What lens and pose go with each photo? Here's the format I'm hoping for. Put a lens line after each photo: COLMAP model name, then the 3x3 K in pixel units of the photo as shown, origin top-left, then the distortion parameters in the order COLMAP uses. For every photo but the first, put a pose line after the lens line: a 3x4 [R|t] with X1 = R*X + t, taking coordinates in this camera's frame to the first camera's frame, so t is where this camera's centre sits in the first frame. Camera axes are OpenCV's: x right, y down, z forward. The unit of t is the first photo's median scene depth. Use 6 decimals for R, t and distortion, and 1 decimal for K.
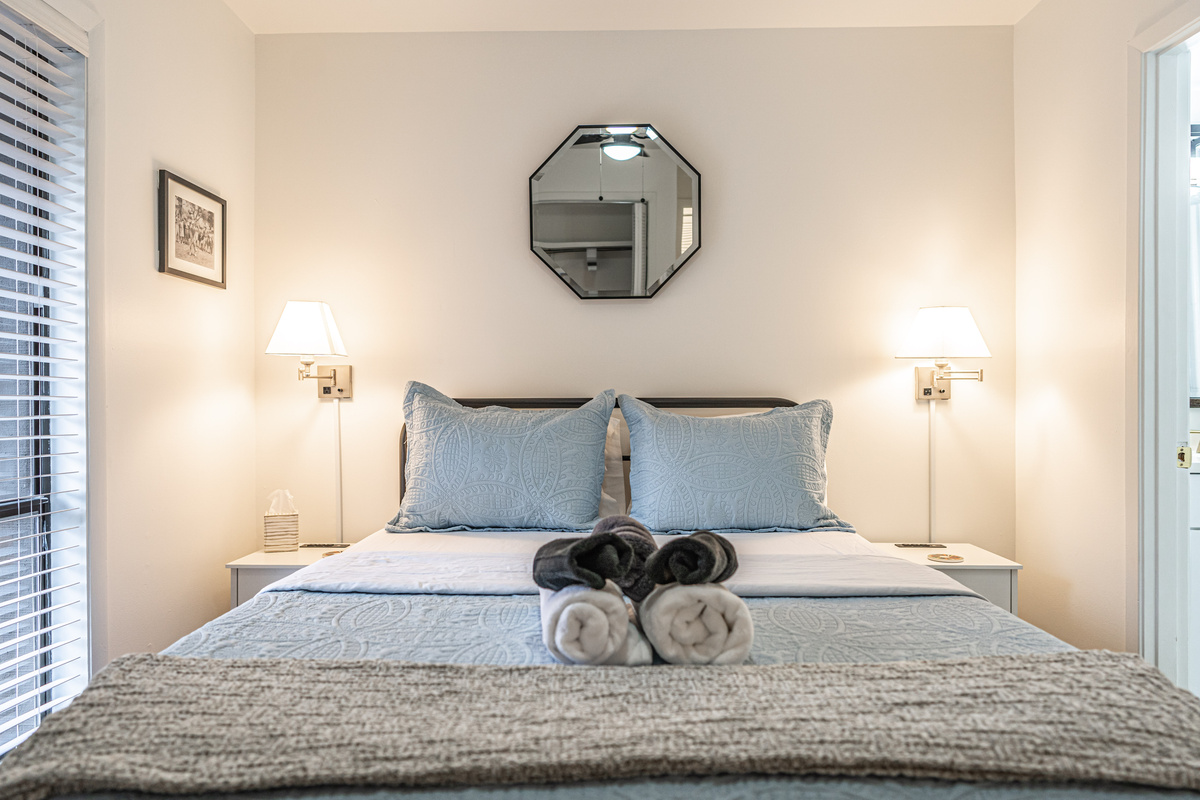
lens RADIAL K [[825.1, 0, 600.0], [0, 825.1, 400.0], [0, 0, 1]] dist [-0.000935, 0.001152]
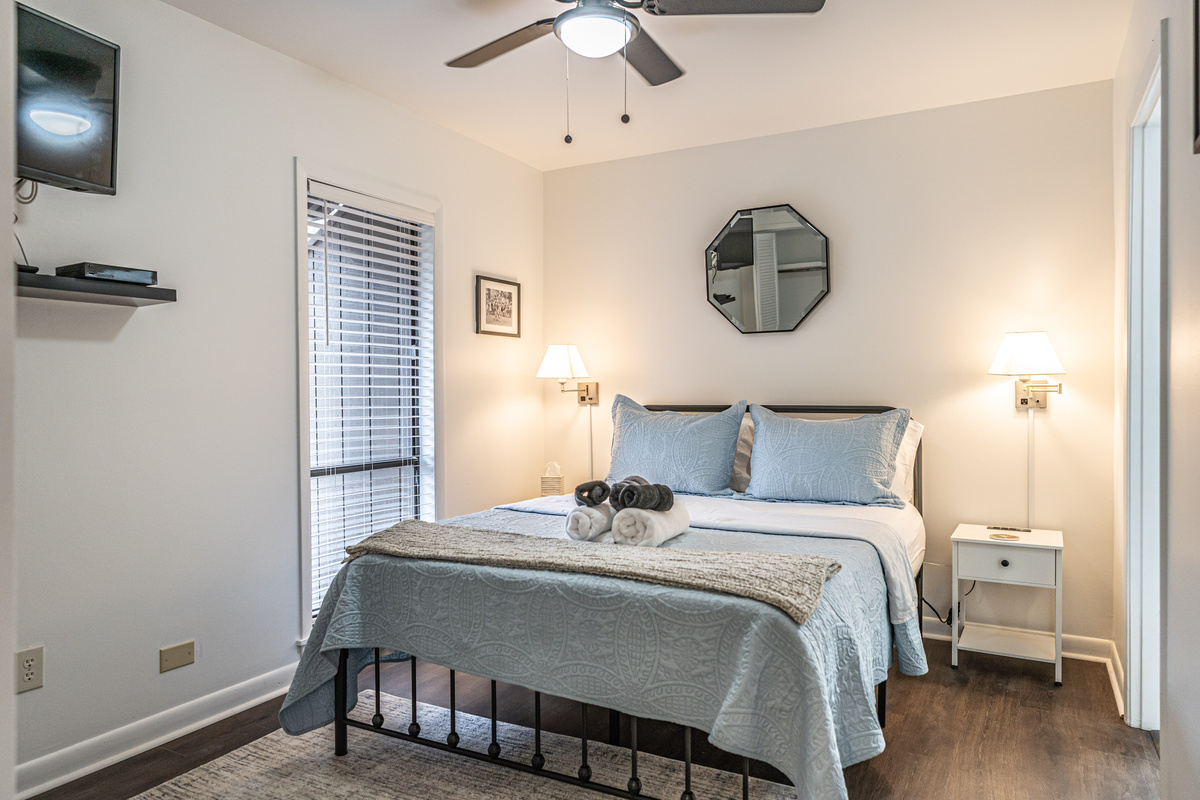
lens RADIAL K [[817.7, 0, 590.7], [0, 817.7, 403.2], [0, 0, 1]] dist [-0.004338, -0.000030]
pose [[0.880929, 0.005953, -0.473212, 0.488773], [0.000997, 0.999895, 0.014436, -0.030742], [0.473248, -0.013189, 0.880830, -0.406651]]
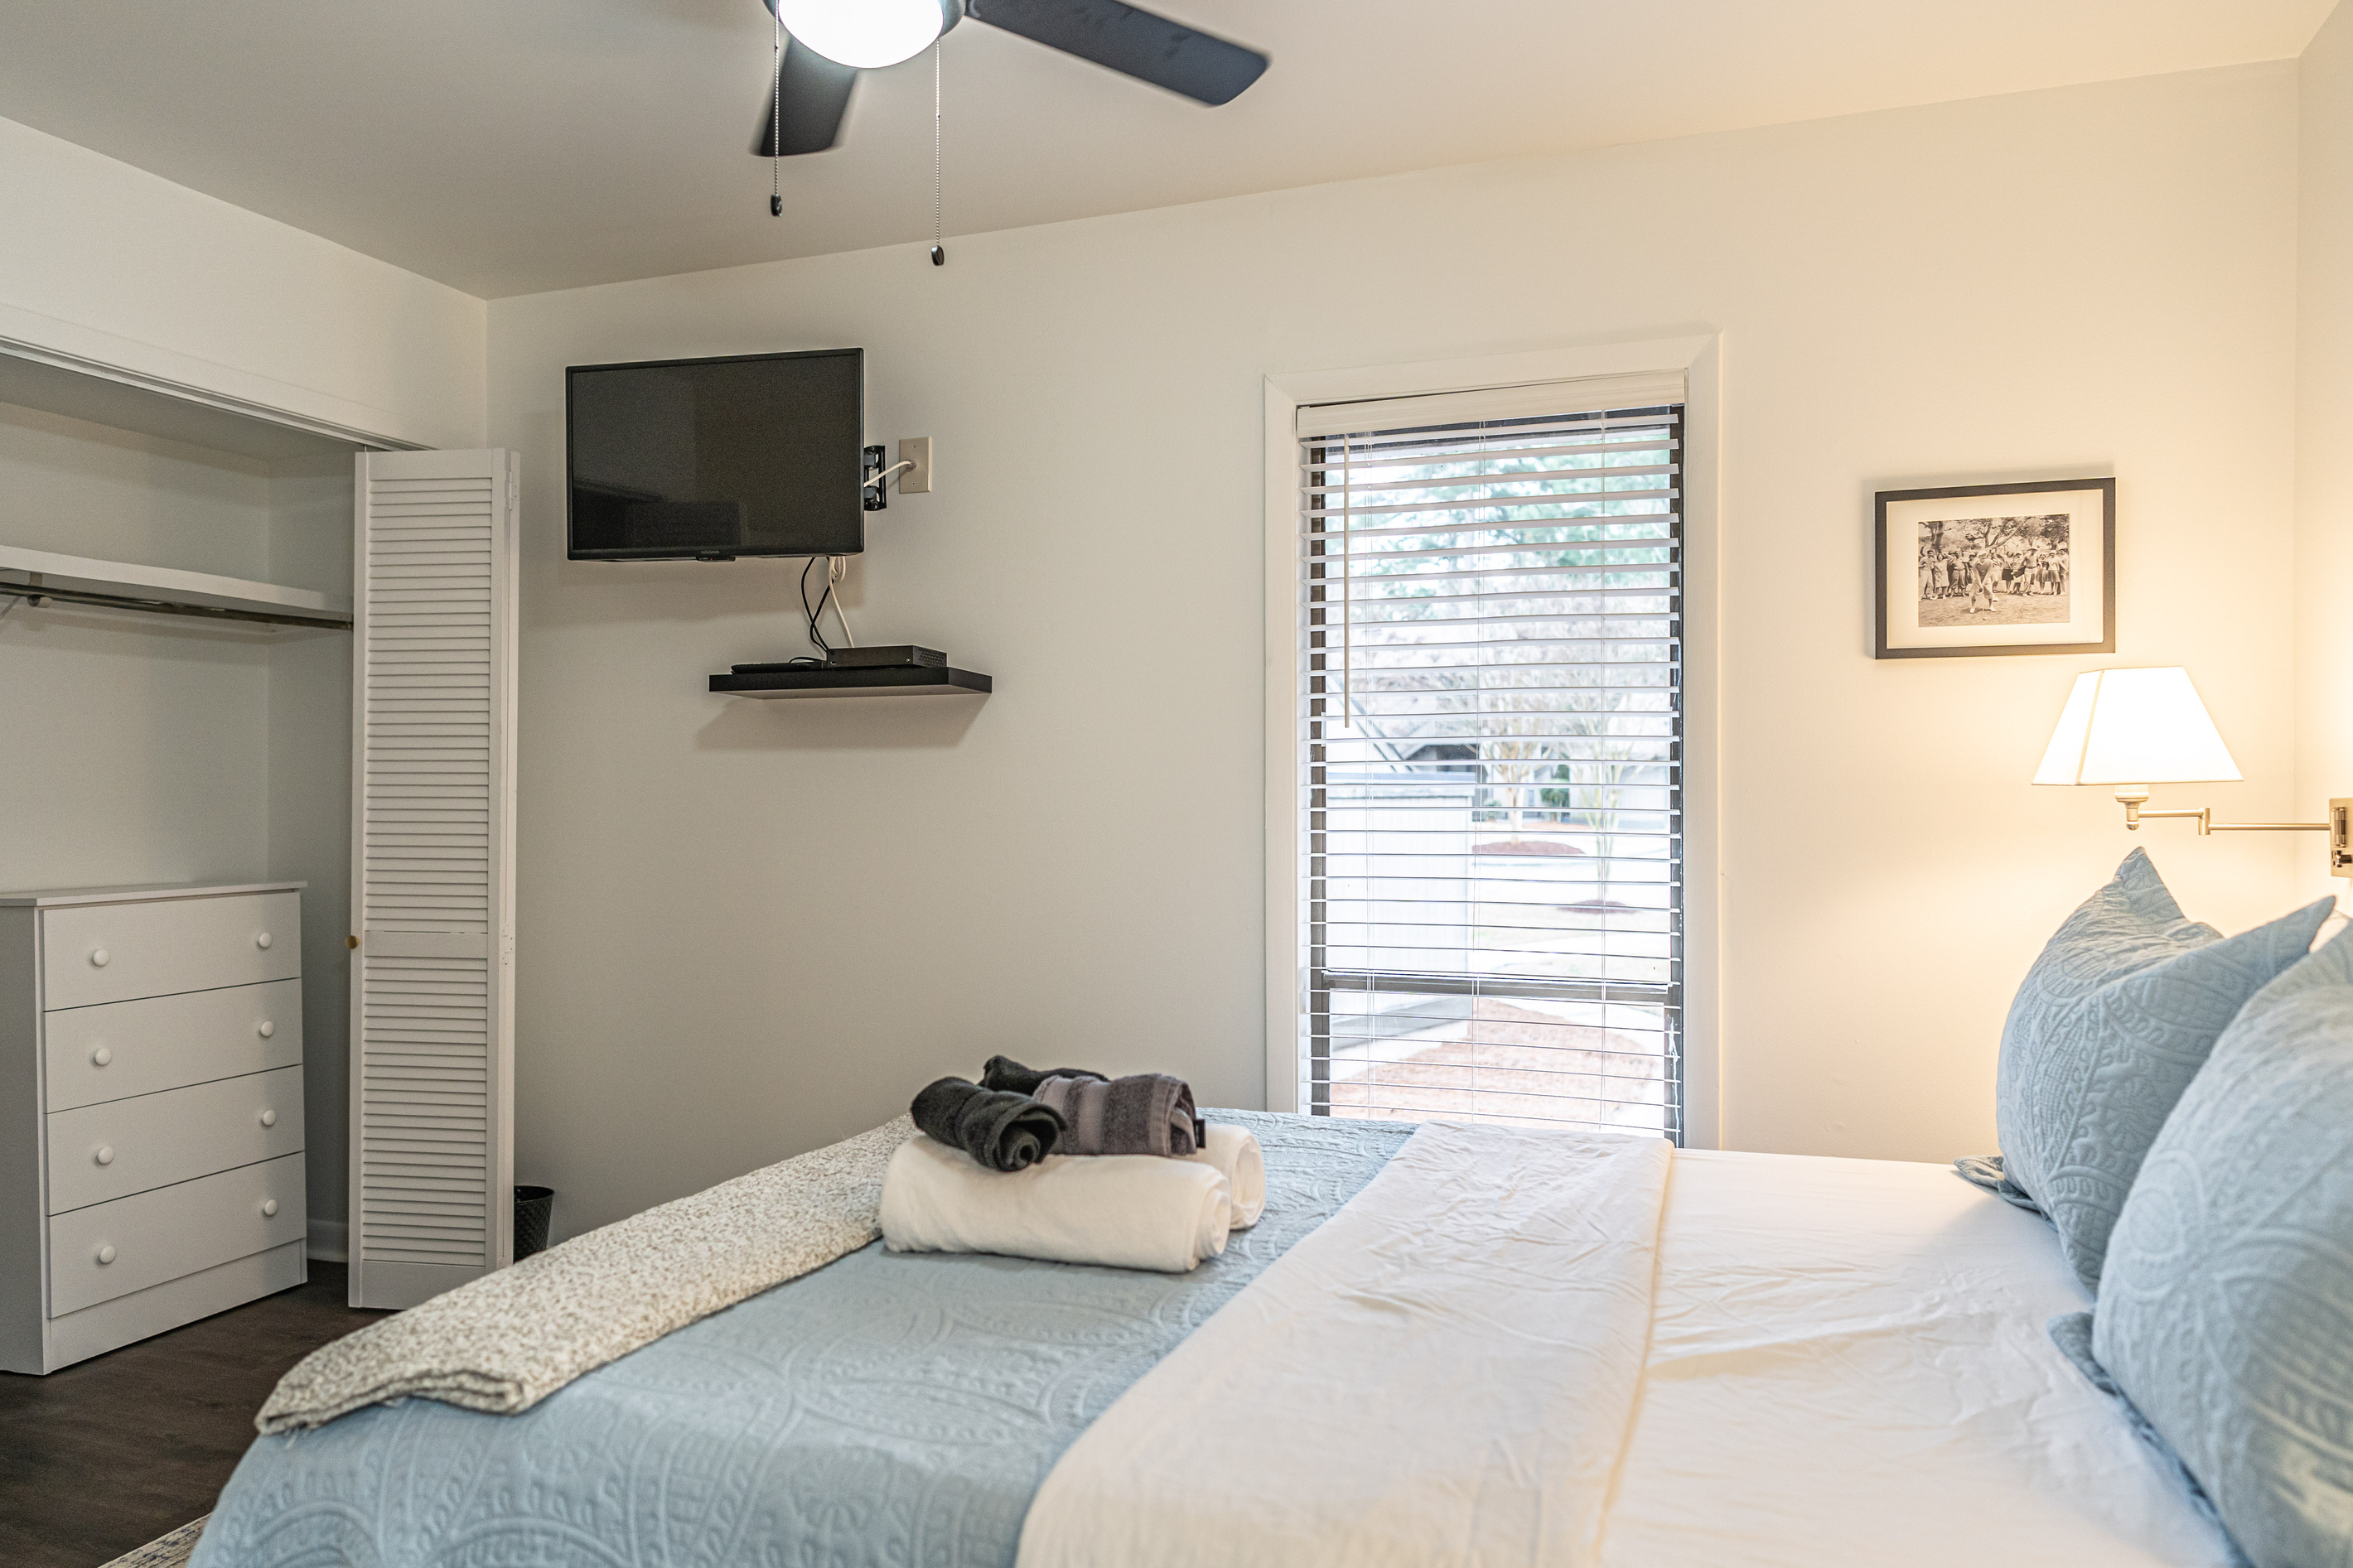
lens RADIAL K [[1603.3, 0, 1158.2], [0, 1603.3, 790.3], [0, 0, 1]] dist [-0.004338, -0.000030]
pose [[-0.346661, 0.004372, -0.937980, 0.753024], [0.001454, 0.999990, 0.004124, -0.060417], [0.937989, 0.000066, -0.346664, 0.881920]]
